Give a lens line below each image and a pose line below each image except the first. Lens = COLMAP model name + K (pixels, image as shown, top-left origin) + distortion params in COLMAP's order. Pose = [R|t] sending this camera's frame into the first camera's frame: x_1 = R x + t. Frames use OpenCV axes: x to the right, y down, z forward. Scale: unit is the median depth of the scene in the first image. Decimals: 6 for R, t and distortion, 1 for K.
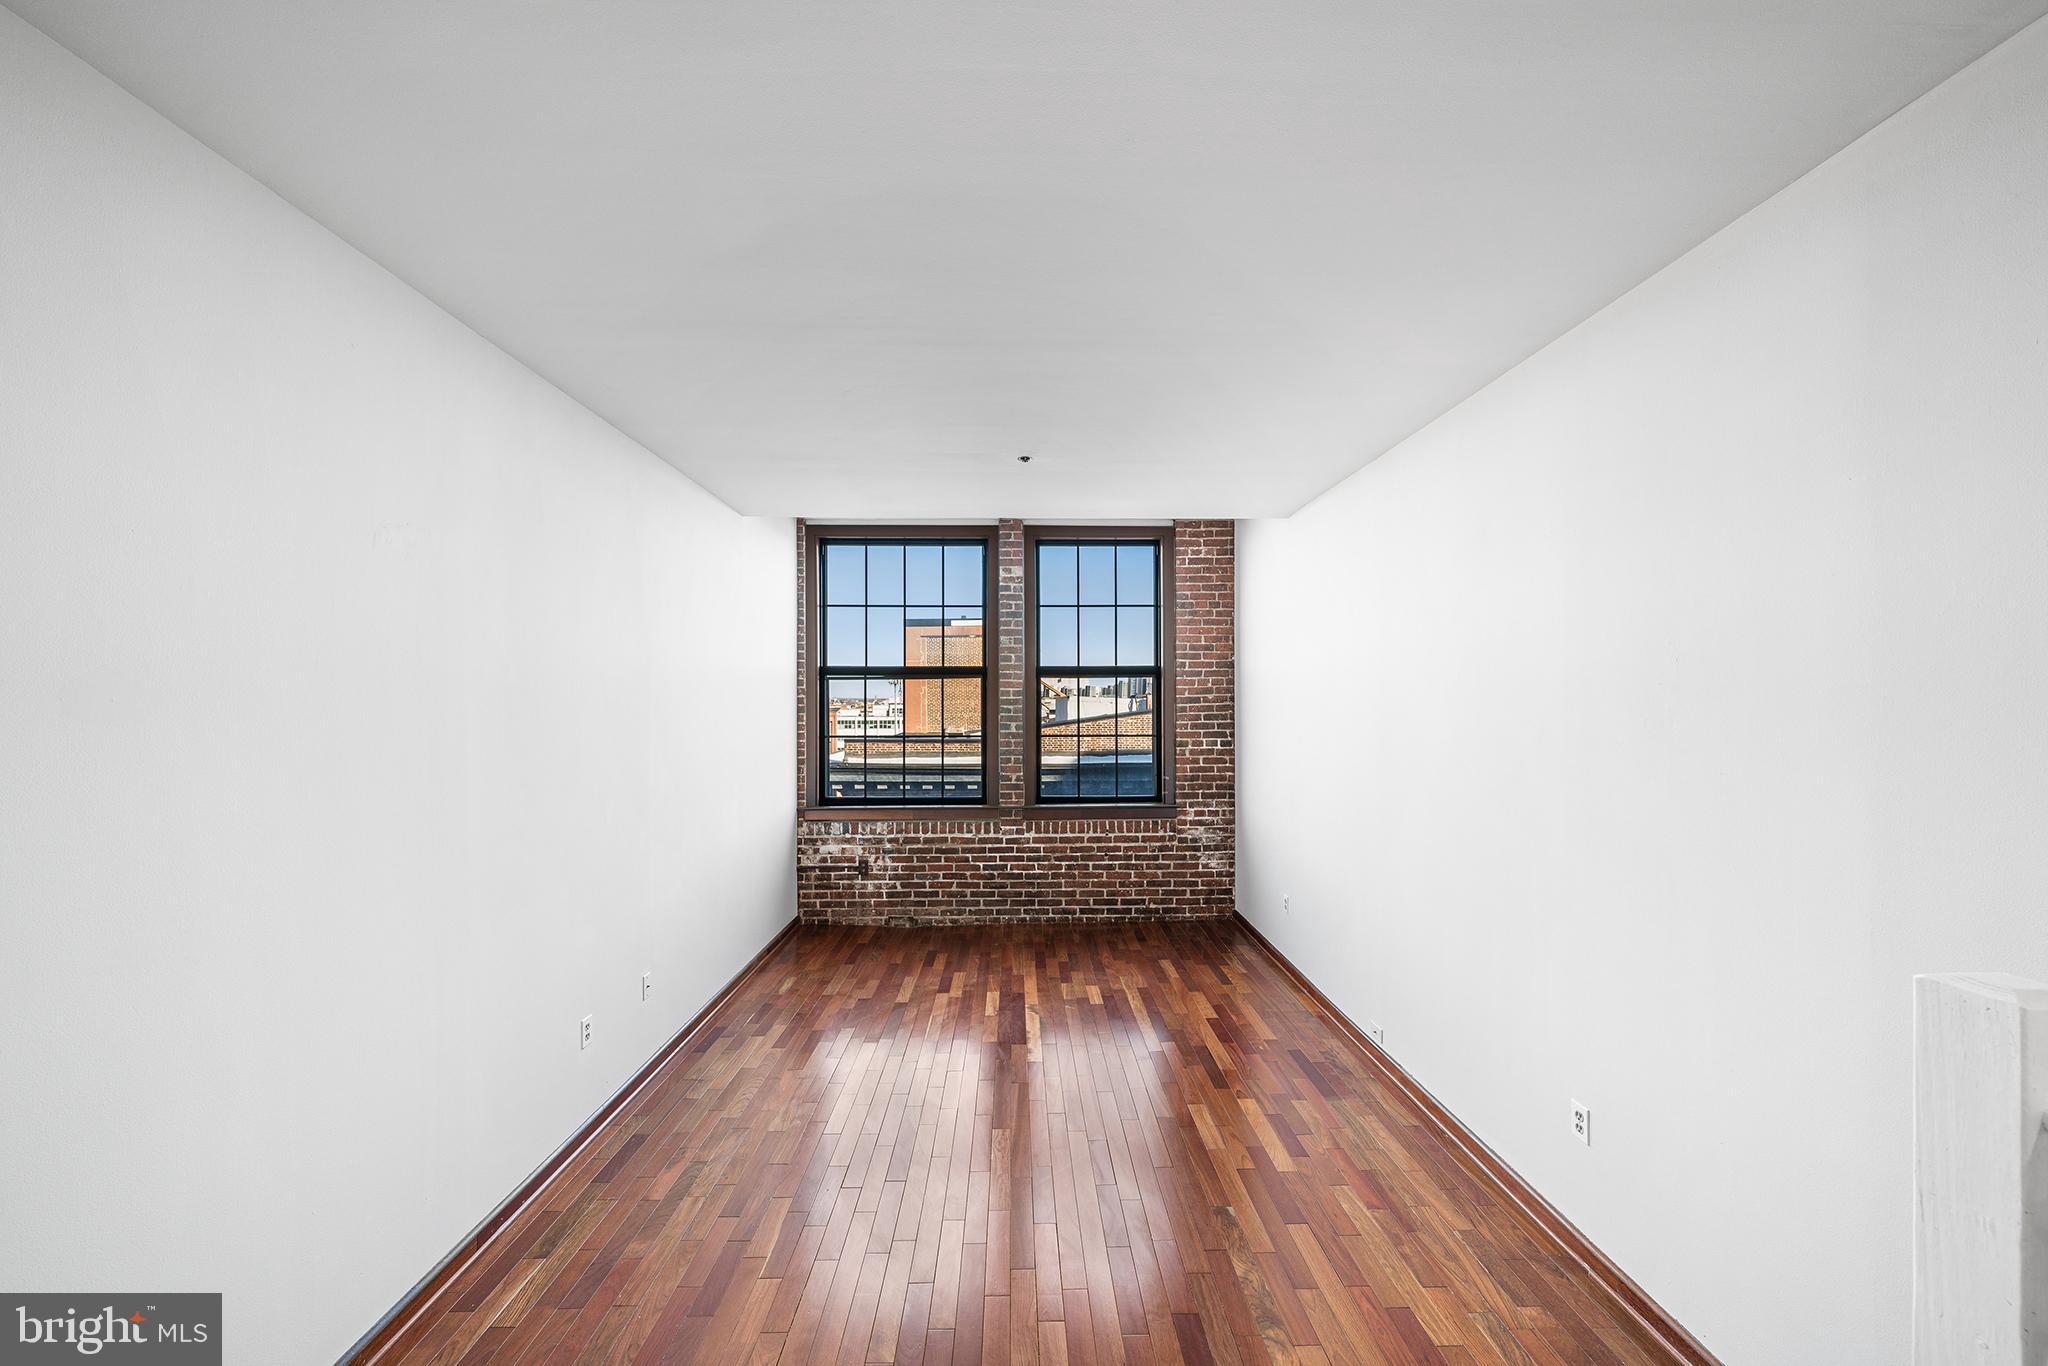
lens RADIAL K [[738.9, 0, 1020.4], [0, 738.9, 696.7], [0, 0, 1]] dist [-0.001799, -0.000924]
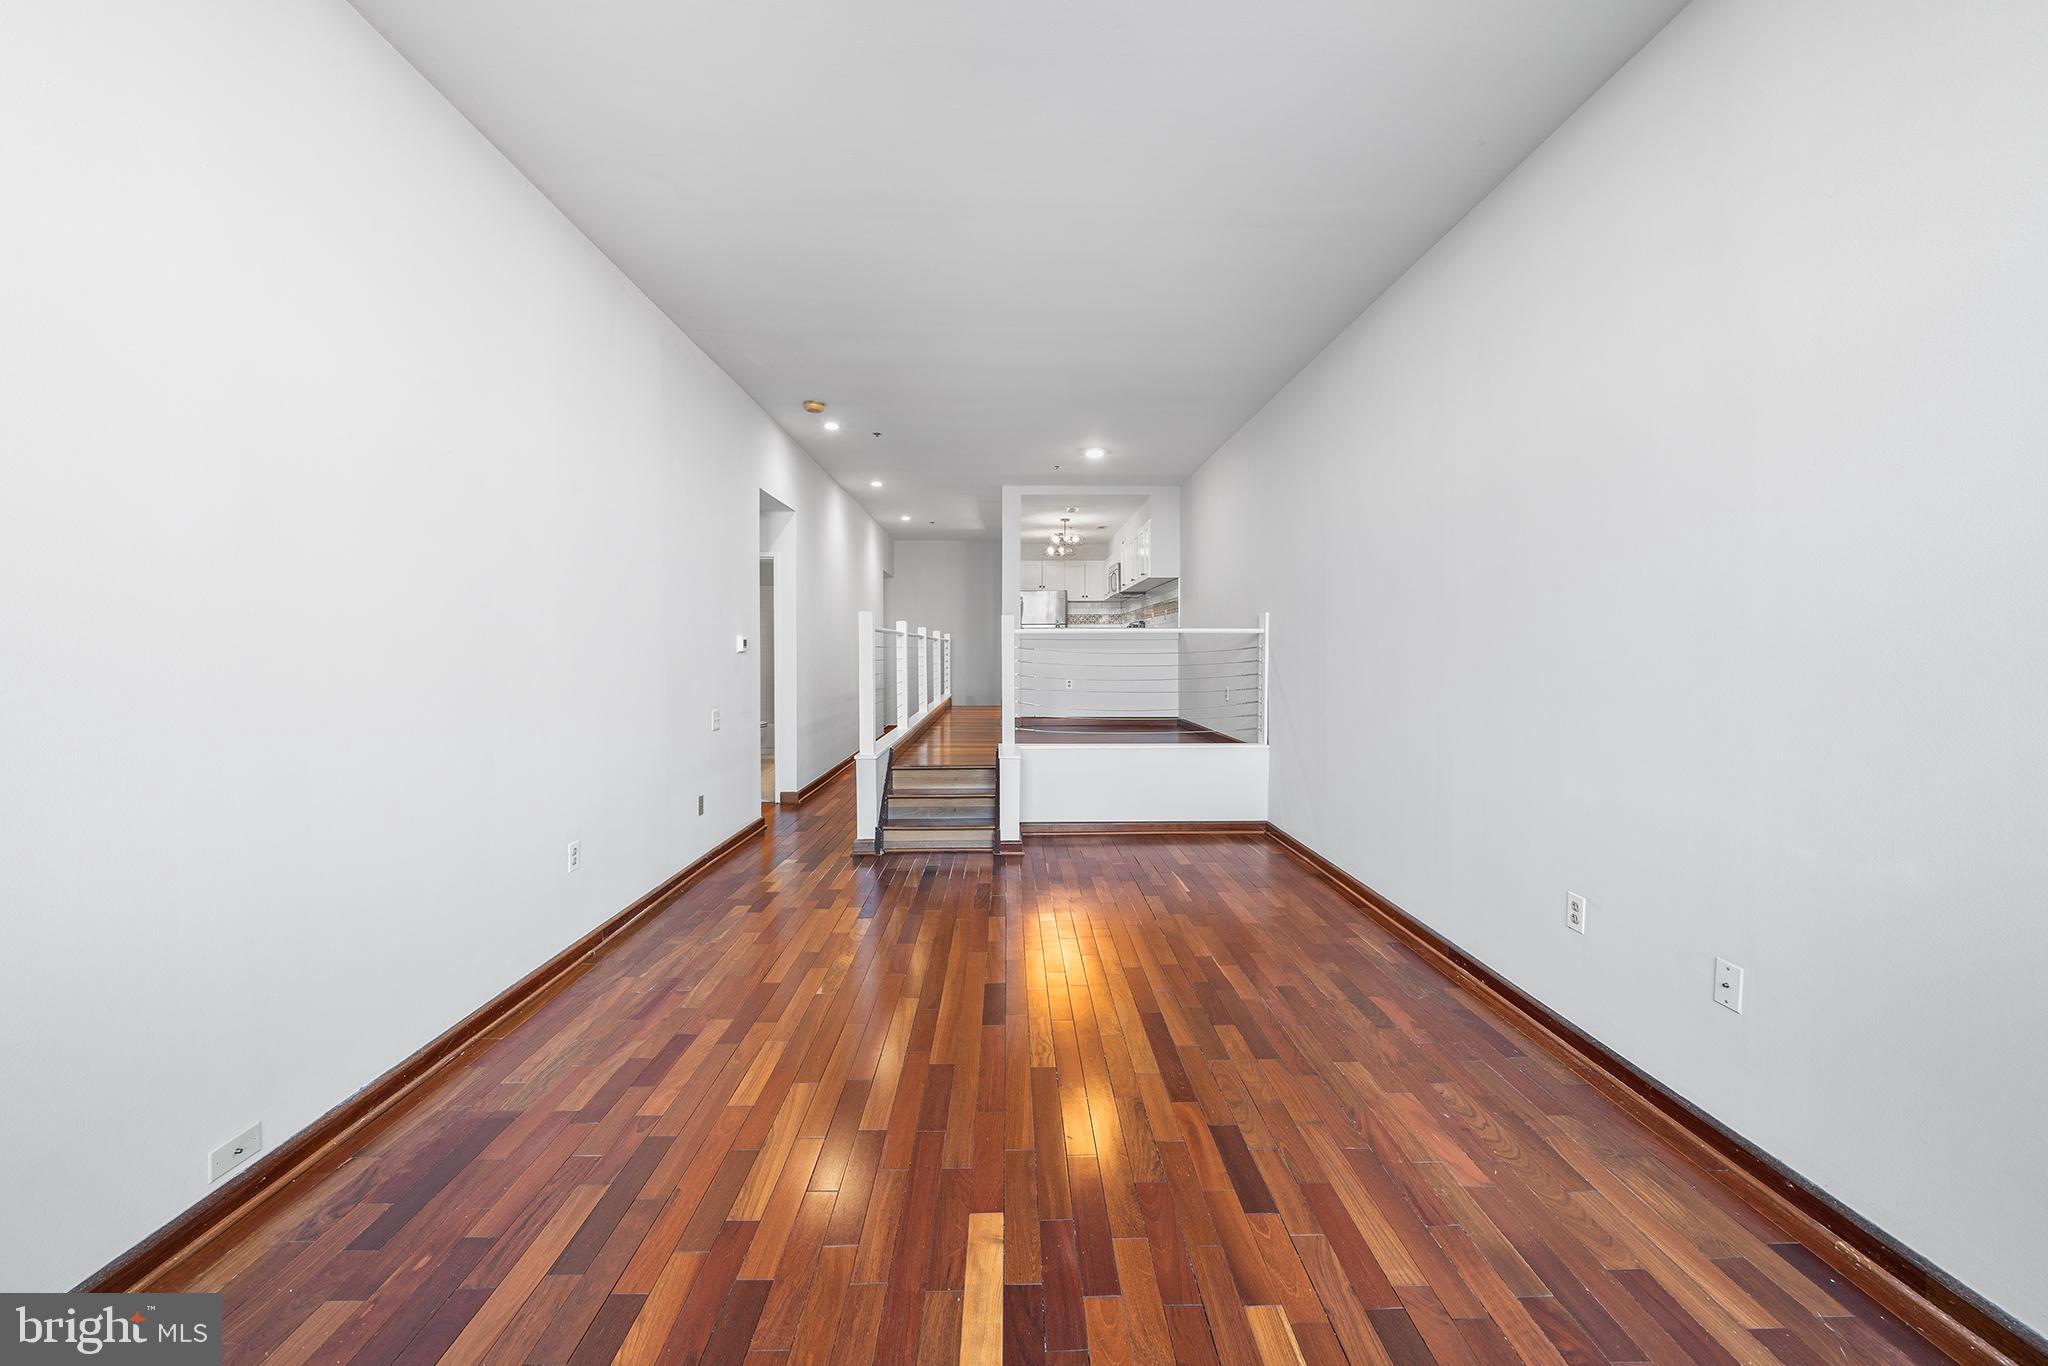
lens RADIAL K [[738.9, 0, 1035.6], [0, 738.9, 670.7], [0, 0, 1]] dist [-0.001799, -0.000924]
pose [[-0.999632, 0.001112, -0.027100, 0.001920], [0.000499, 0.999743, 0.022643, 0.091265], [0.027118, 0.022621, -0.999376, 0.887656]]
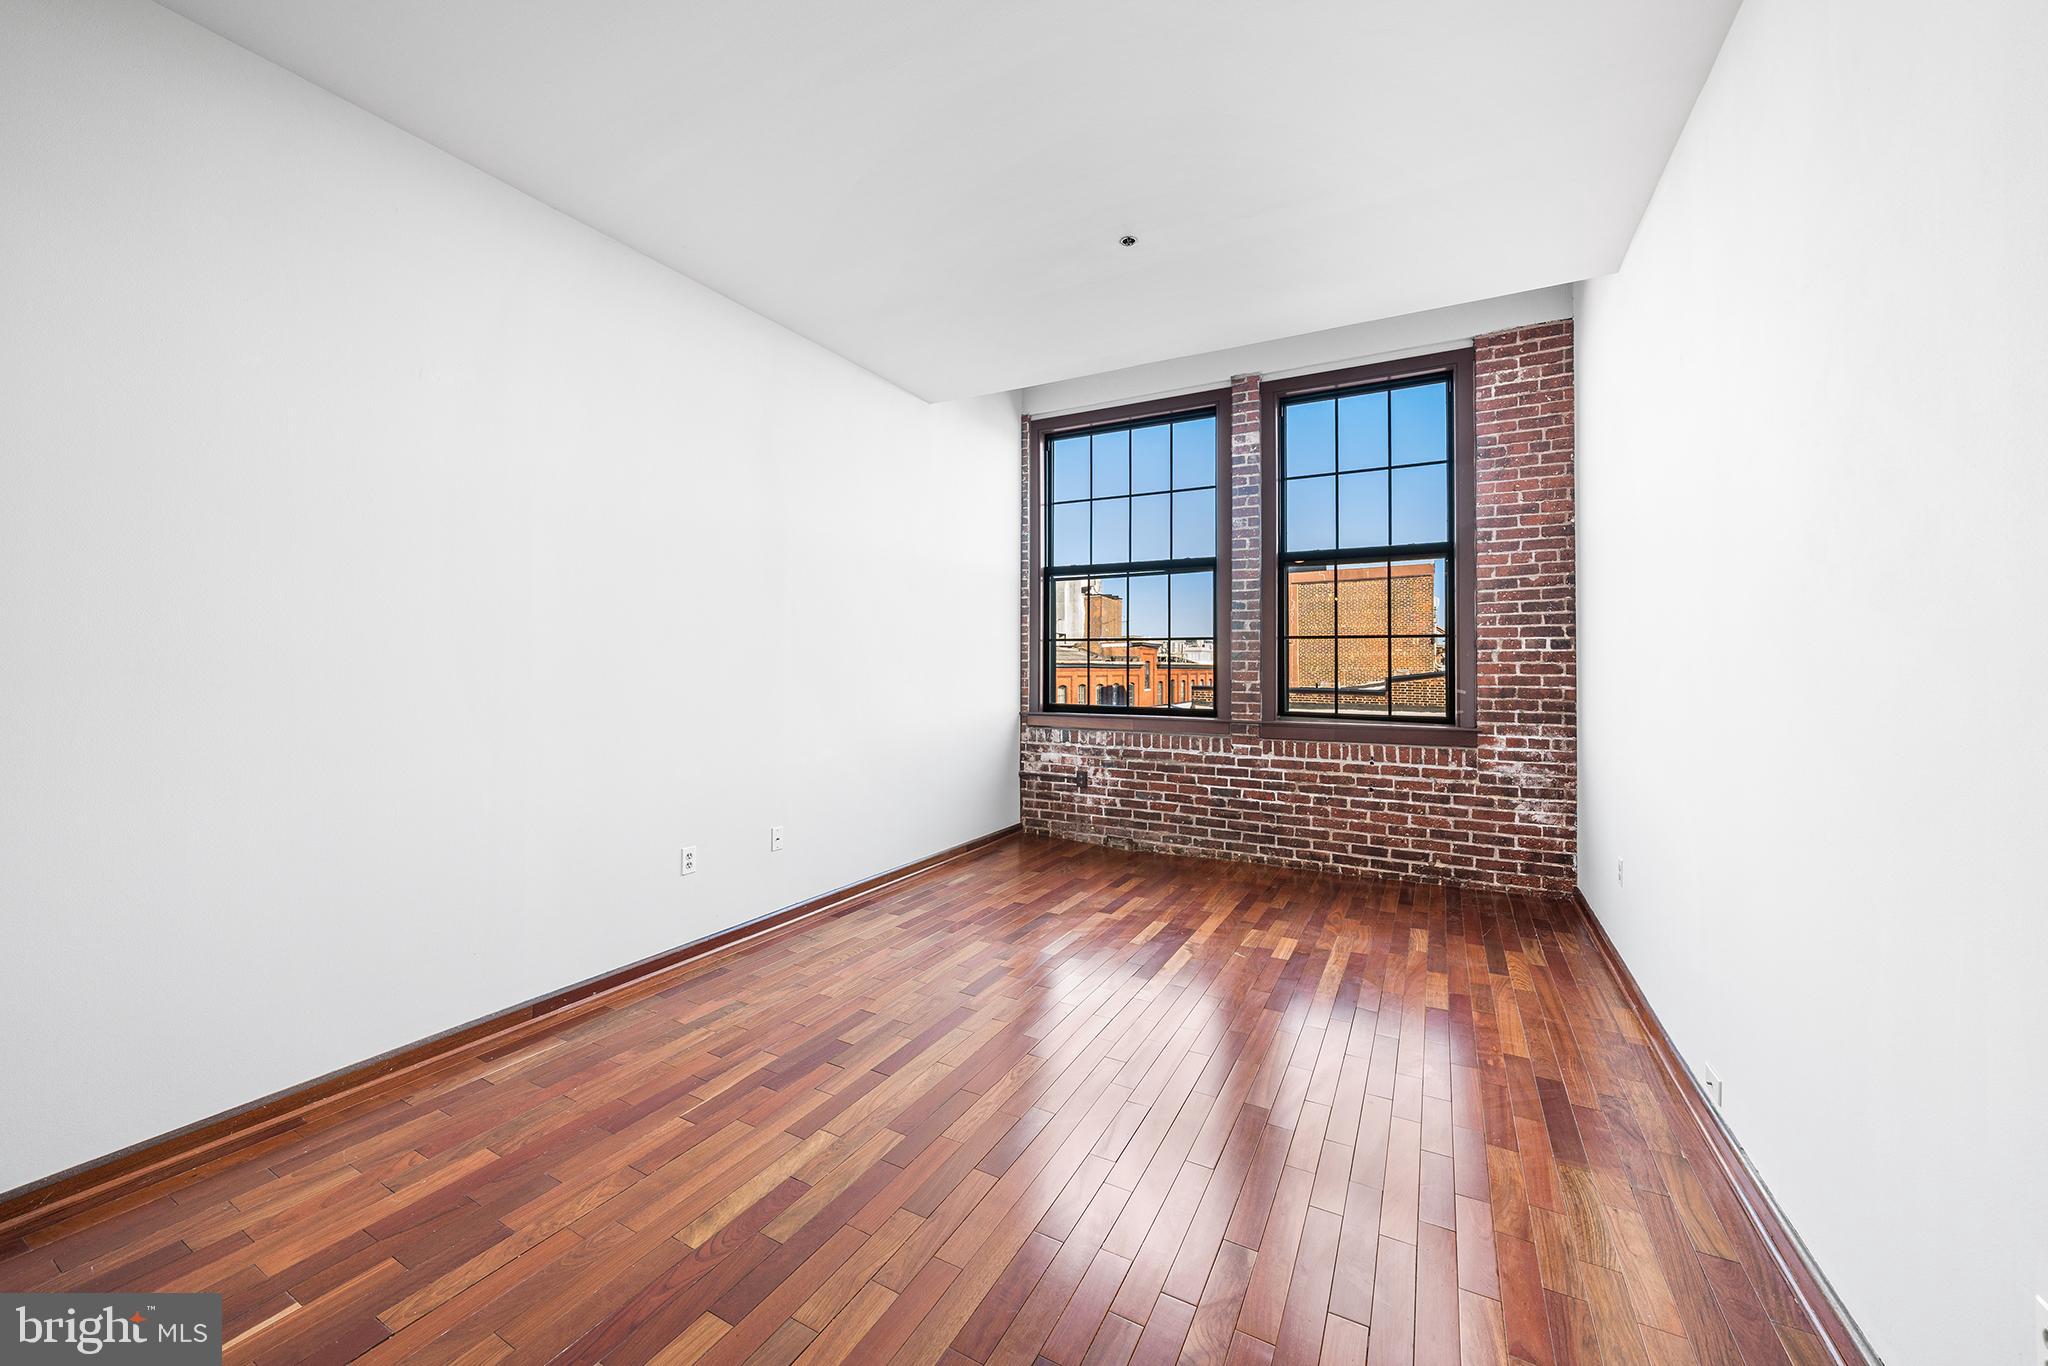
lens RADIAL K [[738.9, 0, 1033.9], [0, 738.9, 653.7], [0, 0, 1]] dist [-0.001799, -0.000924]
pose [[0.873232, -0.000429, -0.487304, 0.185390], [-0.005682, 0.999923, -0.011062, 0.083221], [0.487271, 0.012429, 0.873162, 0.155966]]
